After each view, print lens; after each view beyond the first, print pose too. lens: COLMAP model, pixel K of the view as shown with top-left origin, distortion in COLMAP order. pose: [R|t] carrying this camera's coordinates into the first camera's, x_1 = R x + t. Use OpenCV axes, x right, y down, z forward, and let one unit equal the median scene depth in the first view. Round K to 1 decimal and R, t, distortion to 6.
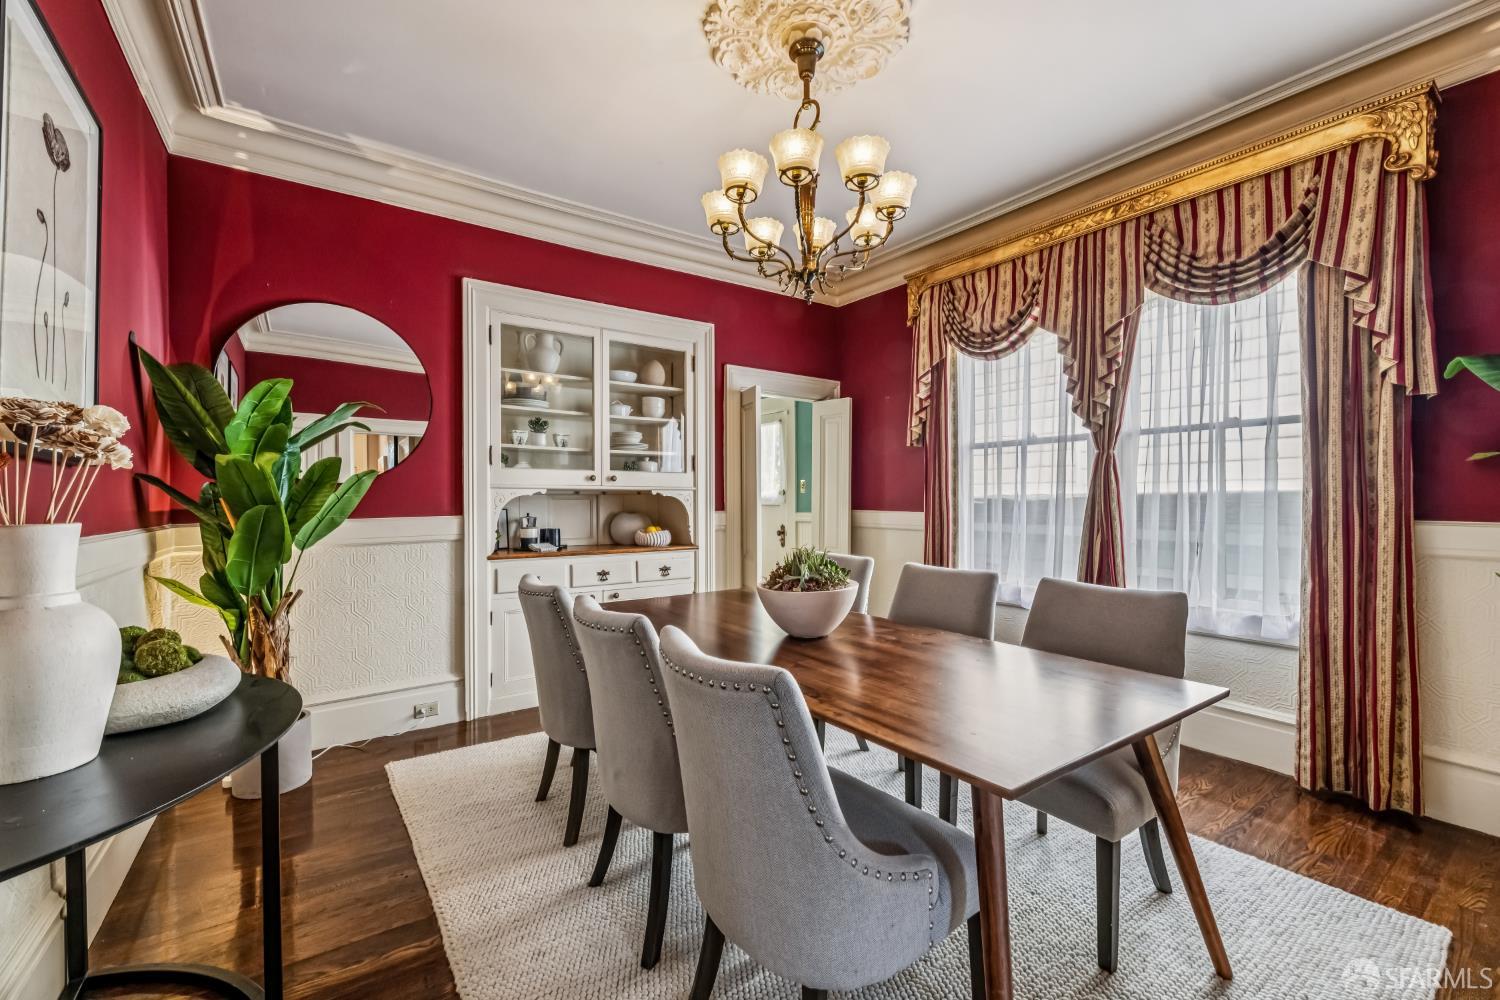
lens RADIAL K [[620.2, 0, 746.4], [0, 620.2, 502.9], [0, 0, 1]] dist [0.012770, -0.000020]
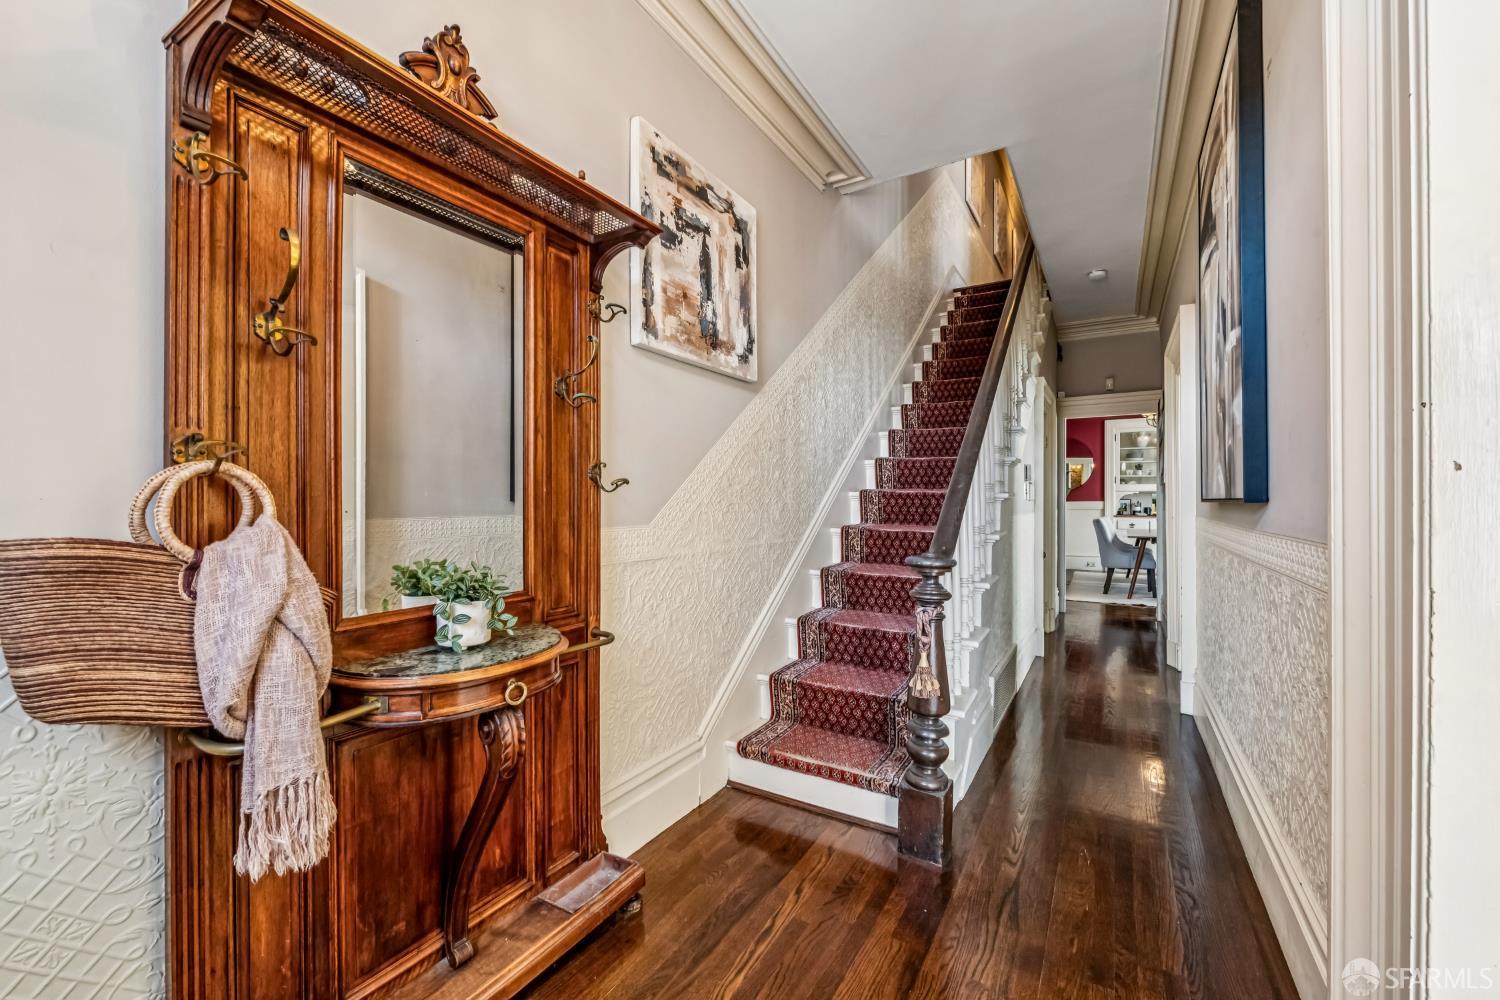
lens RADIAL K [[594.5, 0, 750.3], [0, 594.5, 500.4], [0, 0, 1]] dist [-0.000171, -0.001660]
pose [[0.408212, 0.000917, -0.912887, 1.329819], [-0.005682, 0.999983, -0.001536, 0.028791], [0.912870, 0.005814, 0.408210, -1.572209]]
